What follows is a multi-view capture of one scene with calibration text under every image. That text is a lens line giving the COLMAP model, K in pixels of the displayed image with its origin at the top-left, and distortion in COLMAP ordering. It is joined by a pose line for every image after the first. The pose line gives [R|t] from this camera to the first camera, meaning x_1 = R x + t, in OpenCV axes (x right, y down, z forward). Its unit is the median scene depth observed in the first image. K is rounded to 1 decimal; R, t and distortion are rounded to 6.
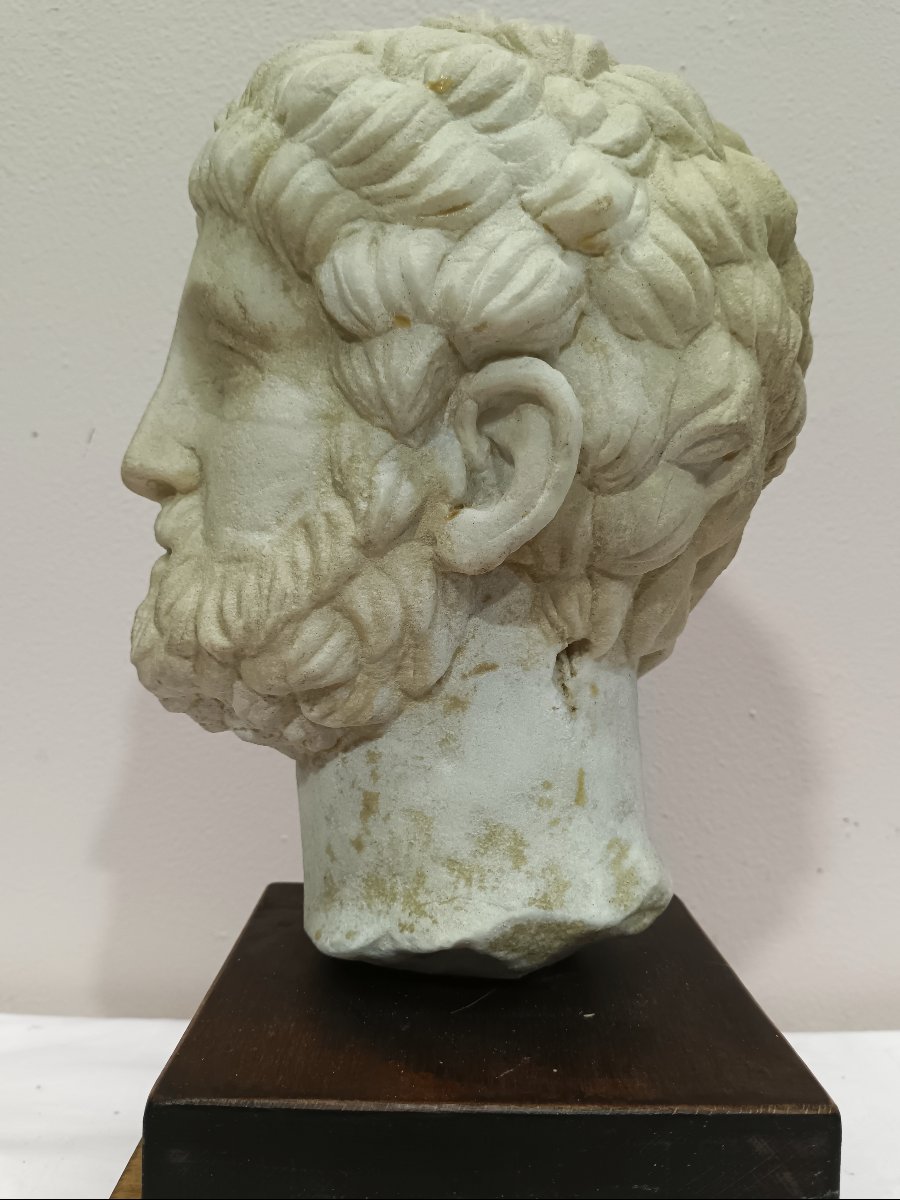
lens RADIAL K [[943.3, 0, 450.0], [0, 943.3, 600.0], [0, 0, 1]] dist [0.047705, -0.118056]
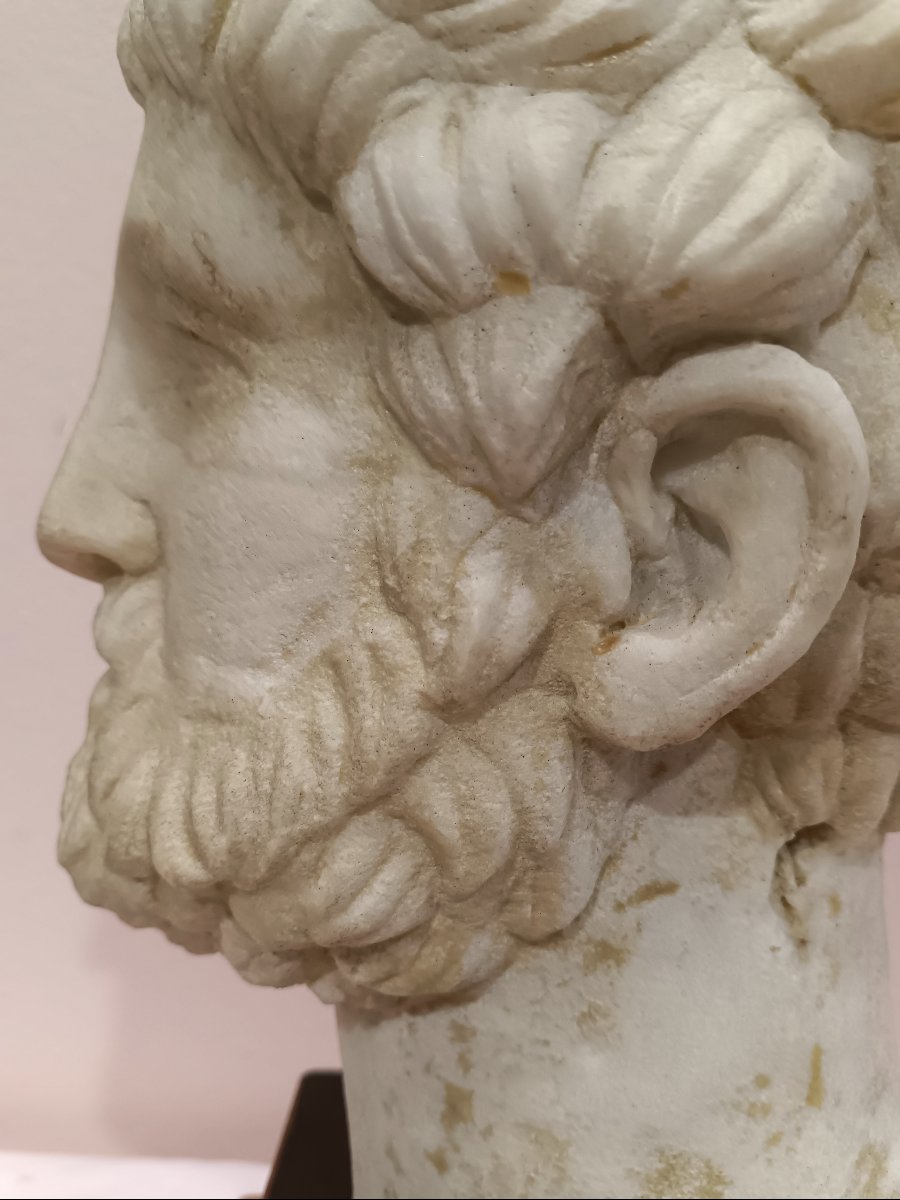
lens RADIAL K [[972.2, 0, 446.8], [0, 972.2, 598.3], [0, 0, 1]] dist [0.030308, -0.128379]
pose [[0.998486, -0.019440, -0.051457, -0.057366], [0.022515, 0.997952, 0.059874, -0.147323], [0.050188, -0.060942, 0.996879, 0.438525]]
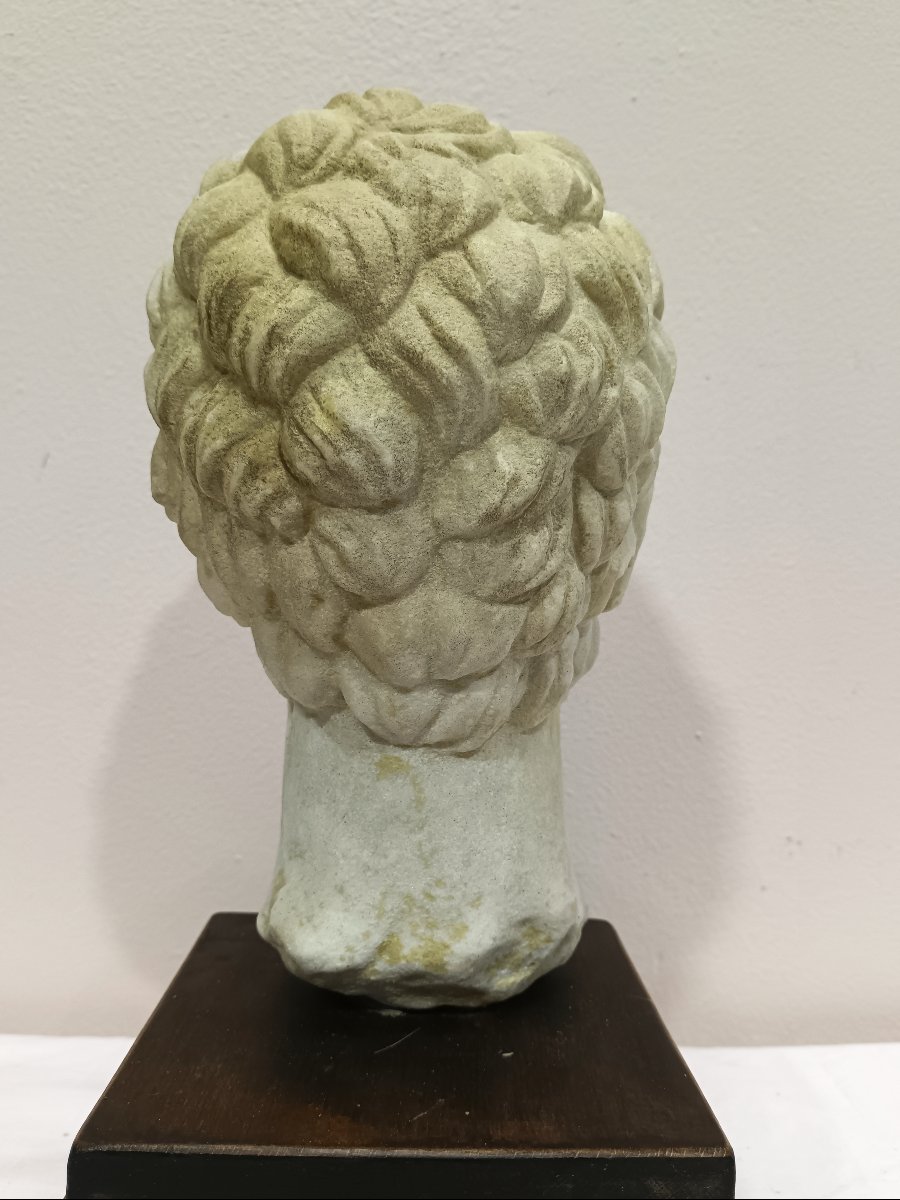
lens RADIAL K [[943.3, 0, 450.0], [0, 943.3, 600.0], [0, 0, 1]] dist [0.047705, -0.118056]
pose [[0.999823, 0.002846, 0.018581, 0.035448], [-0.003008, 0.999958, 0.008702, -0.038371], [-0.018555, -0.008756, 0.999789, -0.017970]]
